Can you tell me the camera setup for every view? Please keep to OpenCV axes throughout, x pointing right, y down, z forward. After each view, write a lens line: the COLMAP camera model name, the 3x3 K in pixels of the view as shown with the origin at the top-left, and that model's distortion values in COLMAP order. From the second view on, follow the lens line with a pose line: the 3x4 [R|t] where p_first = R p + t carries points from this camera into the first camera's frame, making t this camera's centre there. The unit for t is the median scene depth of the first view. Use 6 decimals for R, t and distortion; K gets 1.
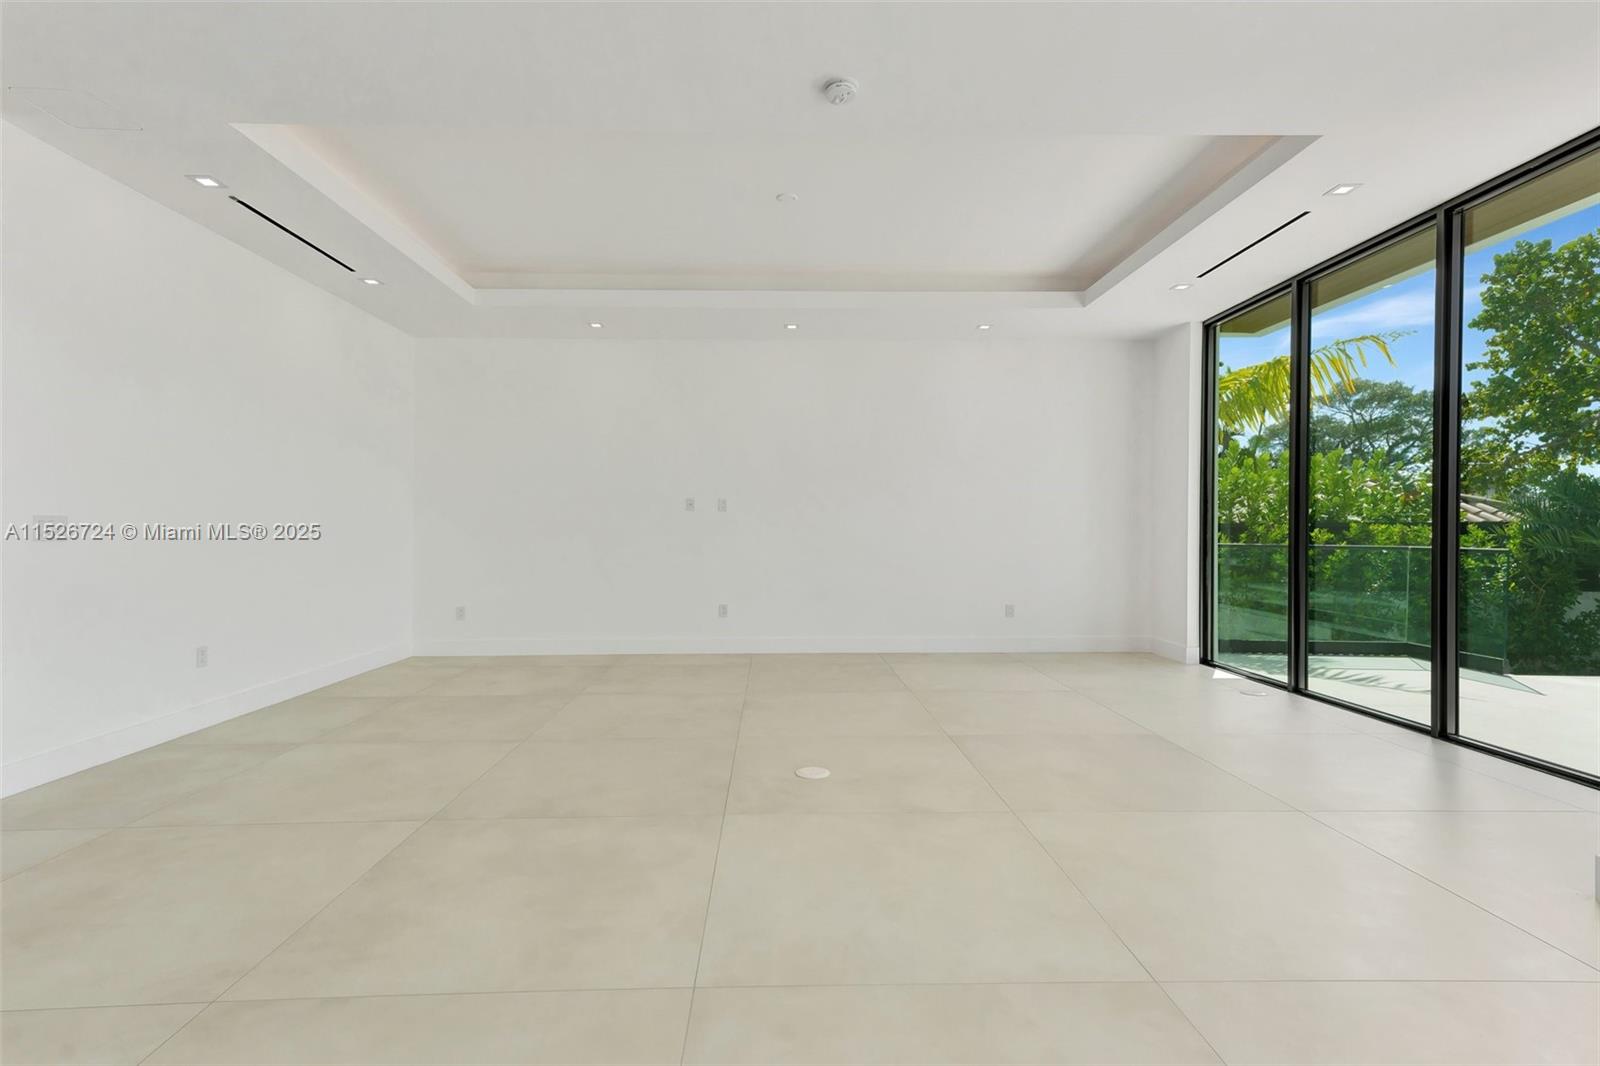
lens RADIAL K [[762.0, 0, 801.4], [0, 762.0, 537.2], [0, 0, 1]] dist [0.025346, 0.000922]
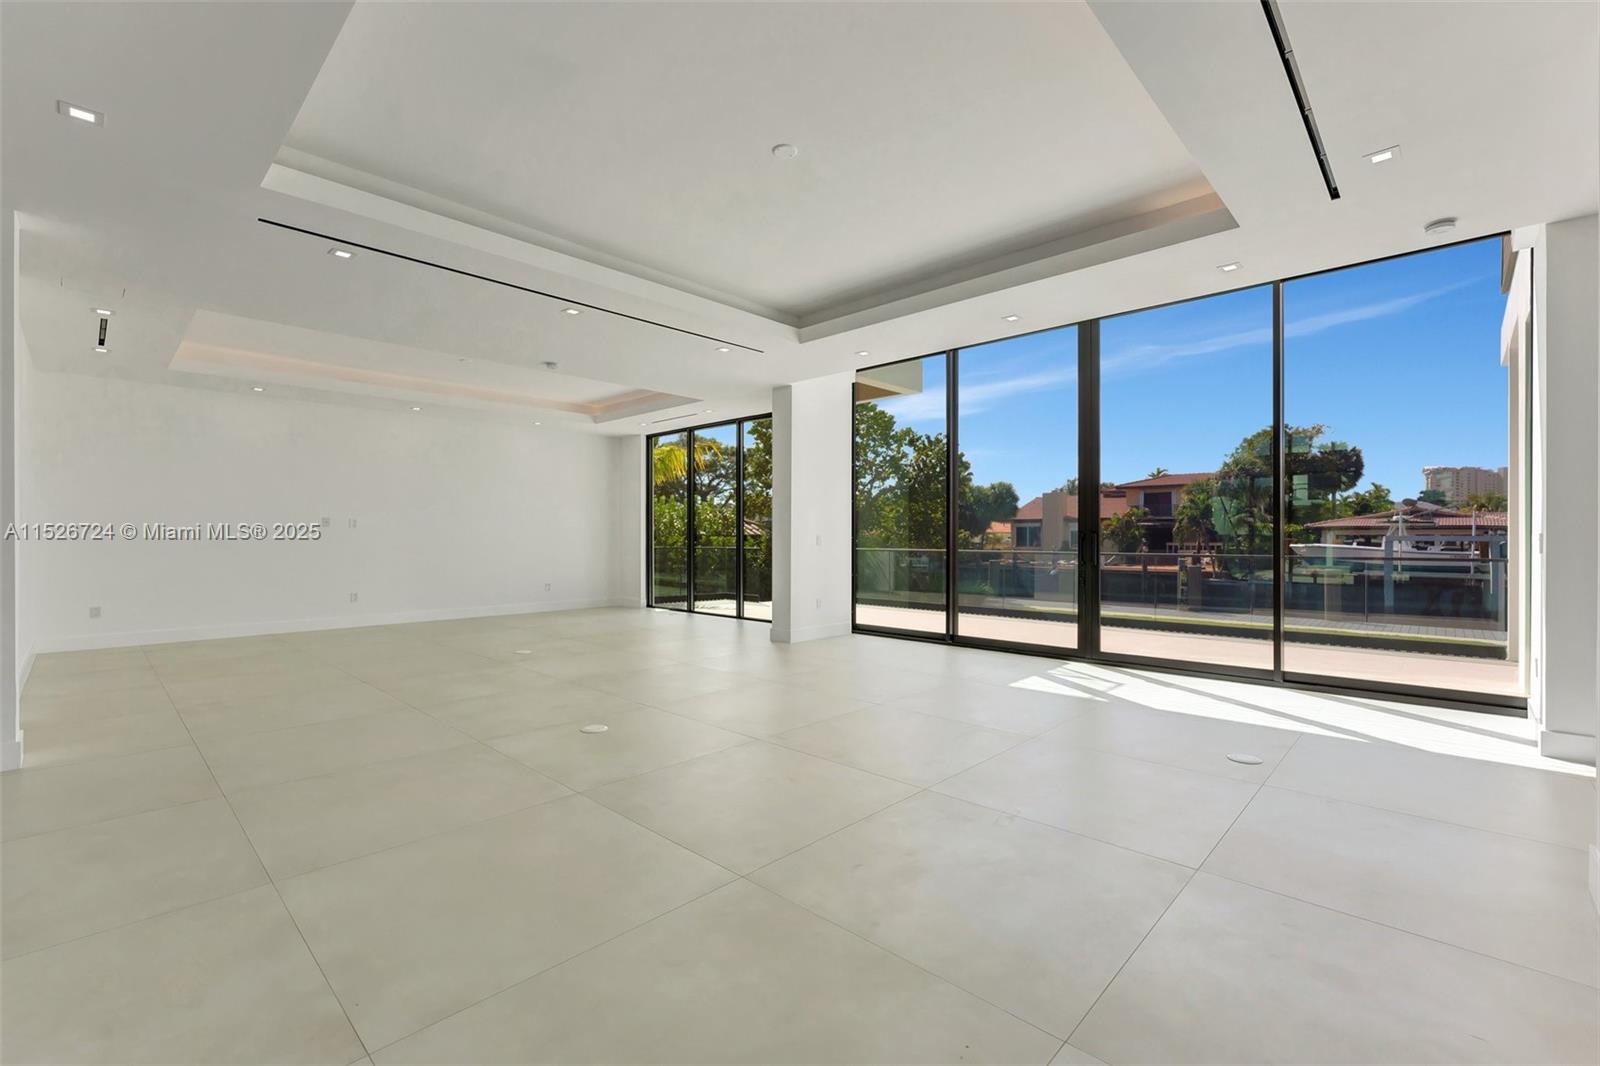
lens RADIAL K [[694.6, 0, 800.2], [0, 694.6, 534.3], [0, 0, 1]] dist [0.000900, 0.000035]
pose [[0.709139, 0.002648, 0.705064, -0.333208], [0.005793, 0.999937, -0.009583, -0.003136], [-0.705045, 0.010880, 0.709079, -0.395350]]
